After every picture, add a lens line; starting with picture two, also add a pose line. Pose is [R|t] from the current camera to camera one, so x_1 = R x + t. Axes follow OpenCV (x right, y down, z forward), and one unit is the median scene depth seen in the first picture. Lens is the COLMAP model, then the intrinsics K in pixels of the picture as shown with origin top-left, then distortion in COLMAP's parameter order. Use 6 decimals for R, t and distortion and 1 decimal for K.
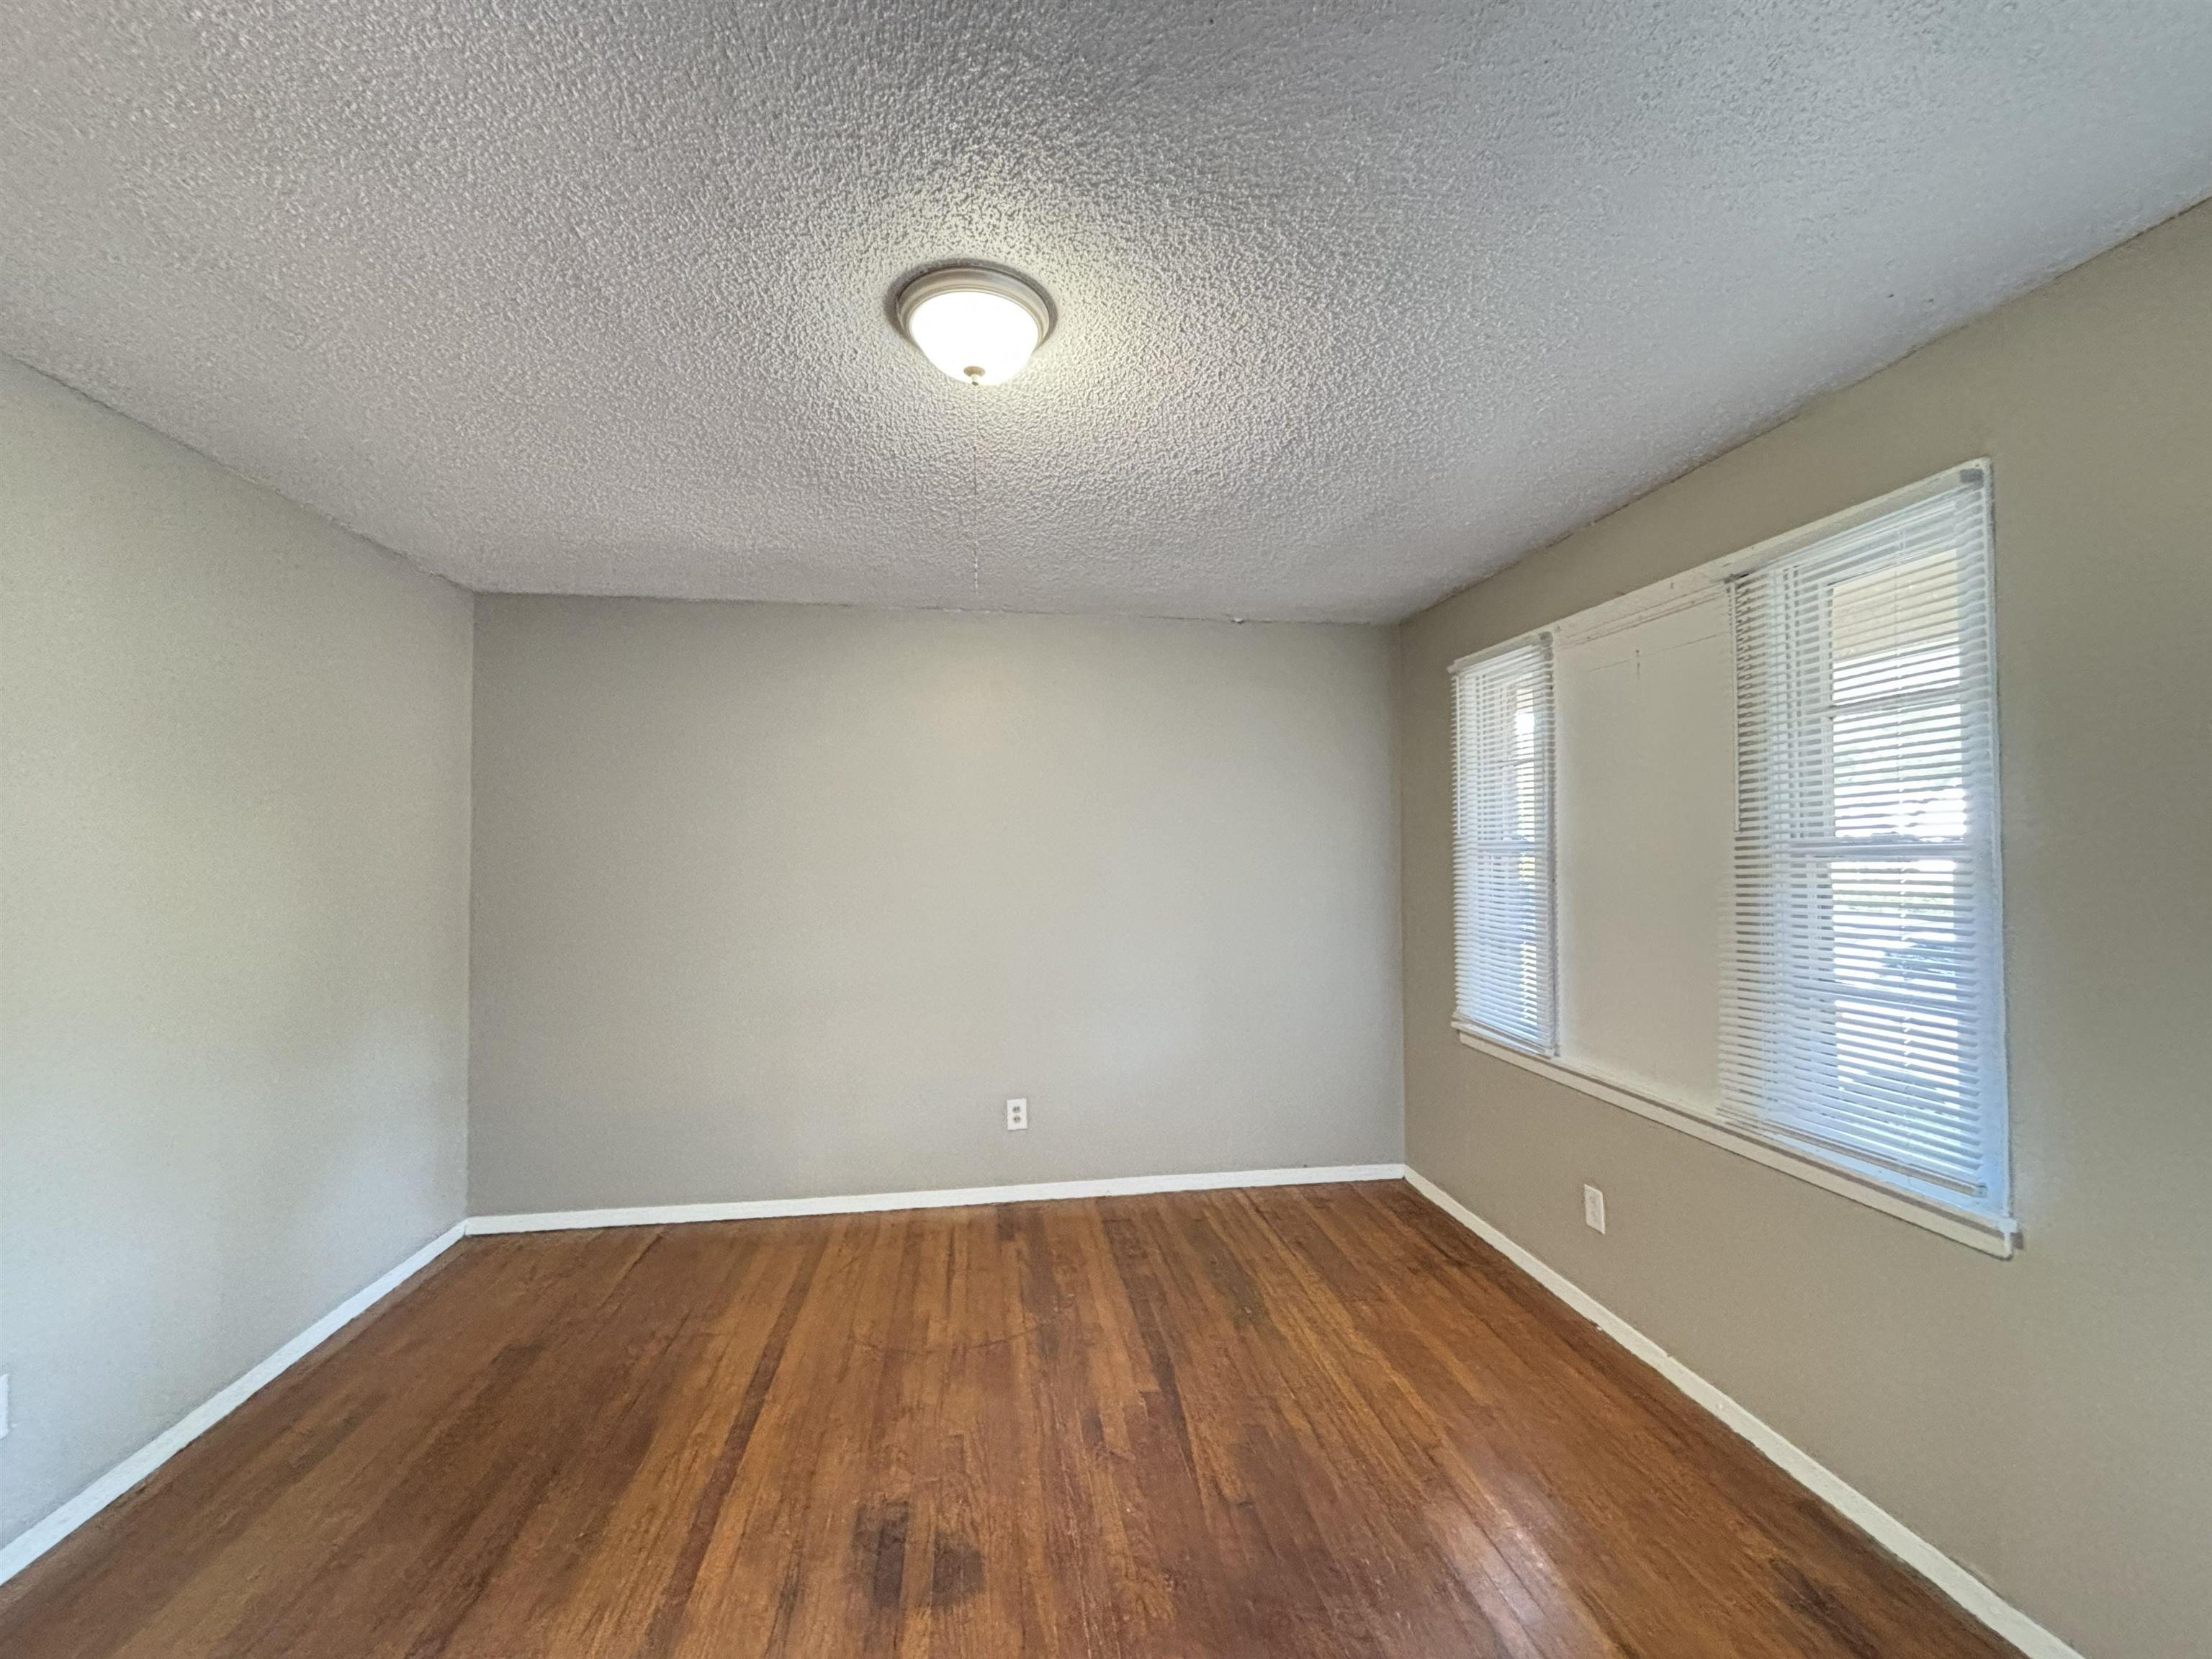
lens RADIAL K [[913.5, 0, 1106.0], [0, 913.5, 829.5], [0, 0, 1]] dist [0.008638, -0.000461]
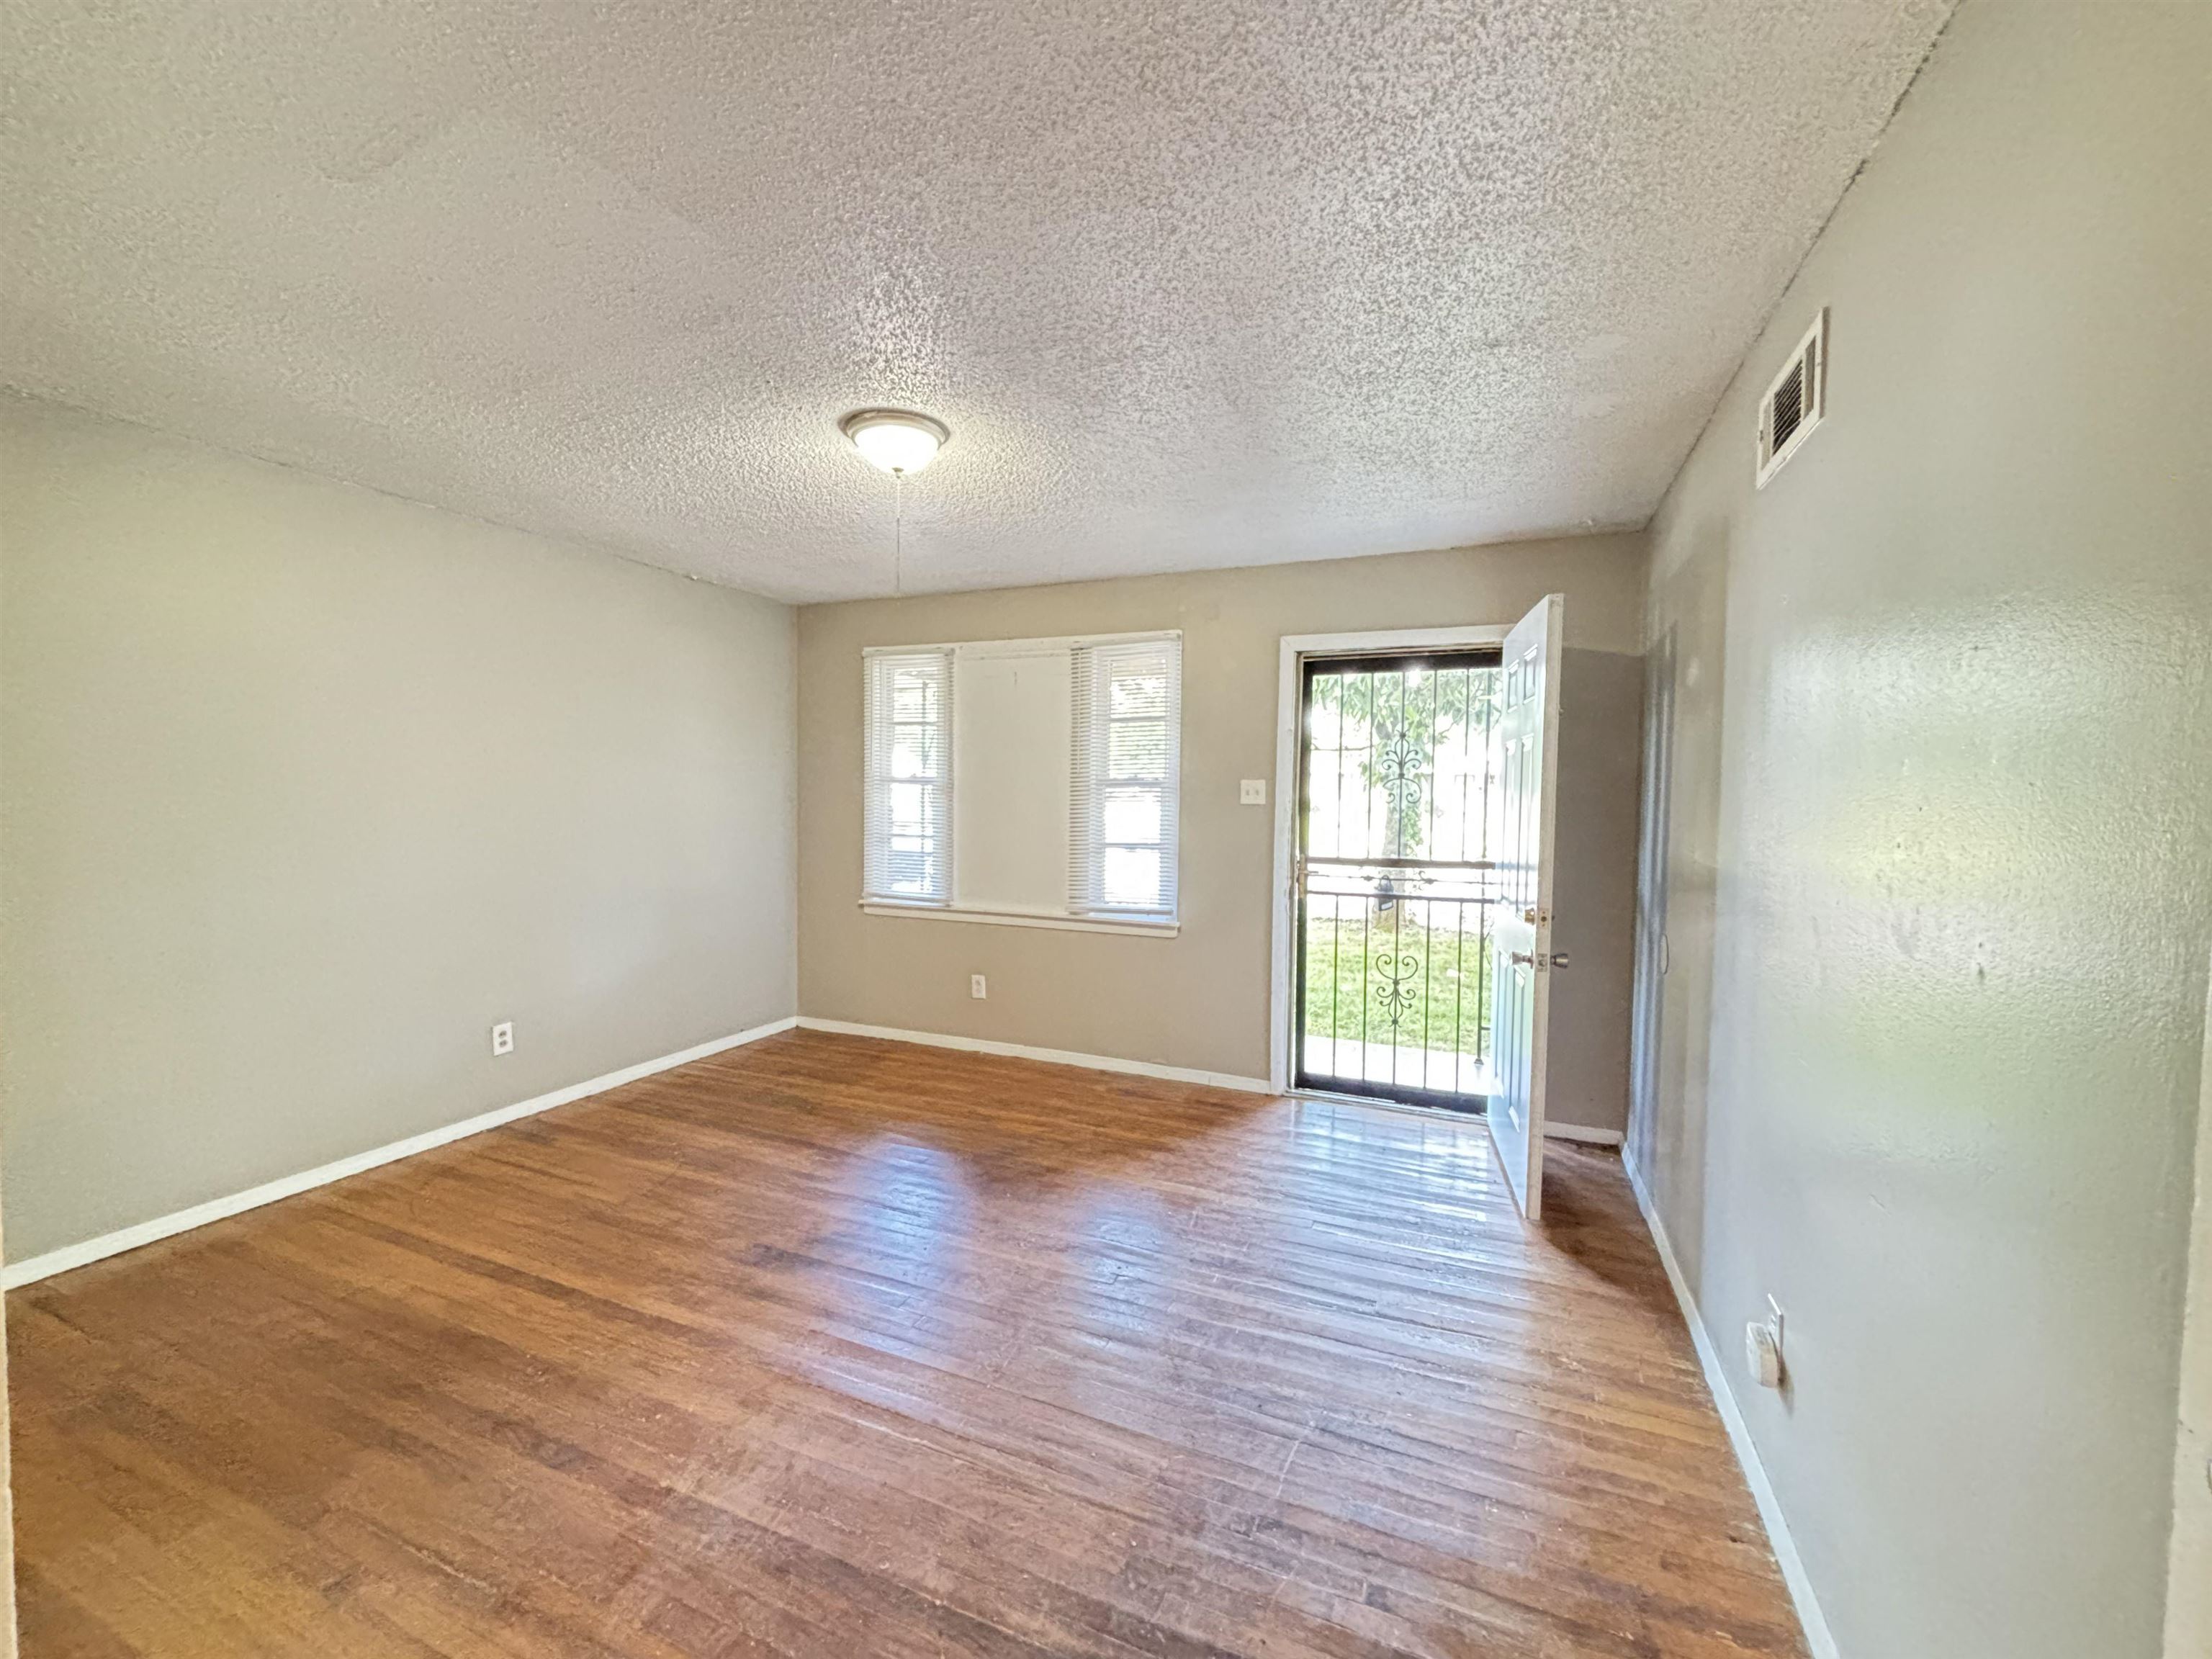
lens RADIAL K [[913.5, 0, 1106.0], [0, 913.5, 829.5], [0, 0, 1]] dist [0.008638, -0.000461]
pose [[0.521601, -0.029265, 0.852688, -0.744603], [-0.026851, 0.998353, 0.050689, 0.017185], [-0.852767, -0.049335, 0.519956, -0.092466]]
